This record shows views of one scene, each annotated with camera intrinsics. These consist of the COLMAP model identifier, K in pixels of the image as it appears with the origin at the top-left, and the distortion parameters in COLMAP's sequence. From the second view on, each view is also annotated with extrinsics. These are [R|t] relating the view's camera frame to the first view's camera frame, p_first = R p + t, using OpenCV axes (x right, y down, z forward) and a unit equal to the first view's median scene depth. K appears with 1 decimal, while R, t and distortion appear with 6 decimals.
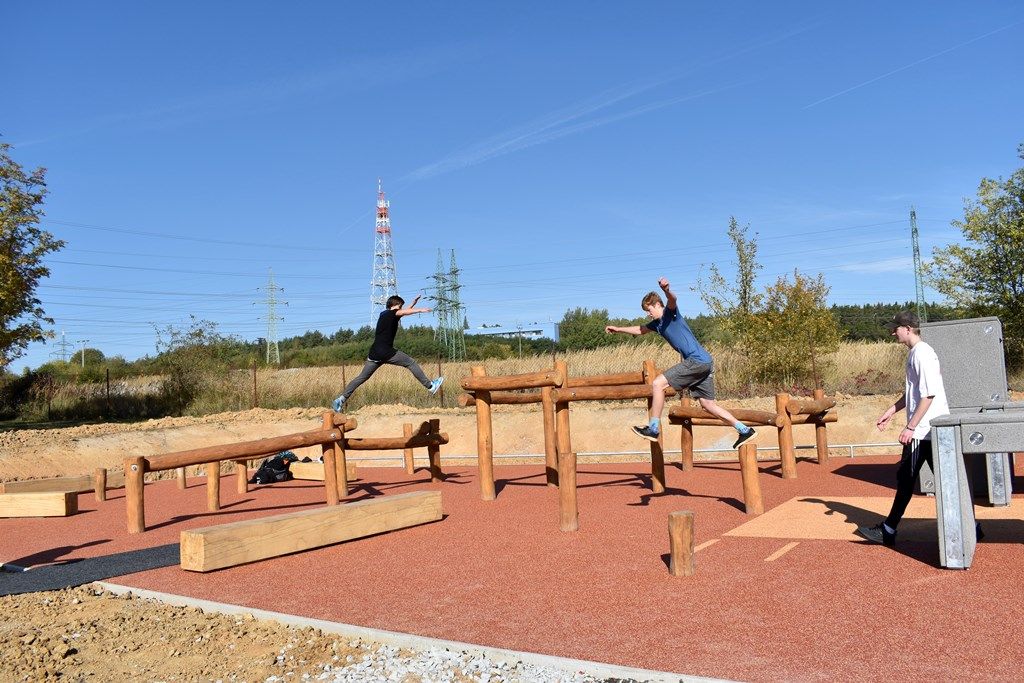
lens RADIAL K [[801.7, 0, 512.1], [0, 801.7, 341.1], [0, 0, 1]] dist [-0.091638, 0.013572]
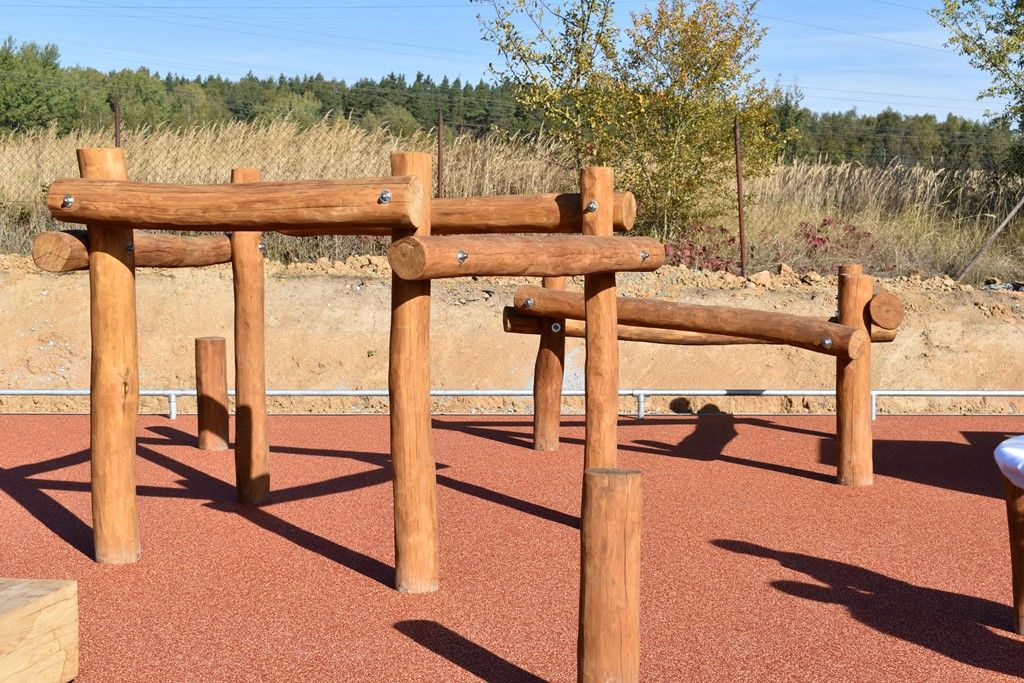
lens RADIAL K [[1597.8, 0, 511.9], [0, 1597.8, 342.2], [0, 0, 1]] dist [-0.009558, 0.000000]
pose [[0.915198, 0.025940, 0.402169, -0.143262], [-0.079902, 0.989795, 0.117987, 0.019798], [-0.395004, -0.140116, 0.907931, 0.347977]]
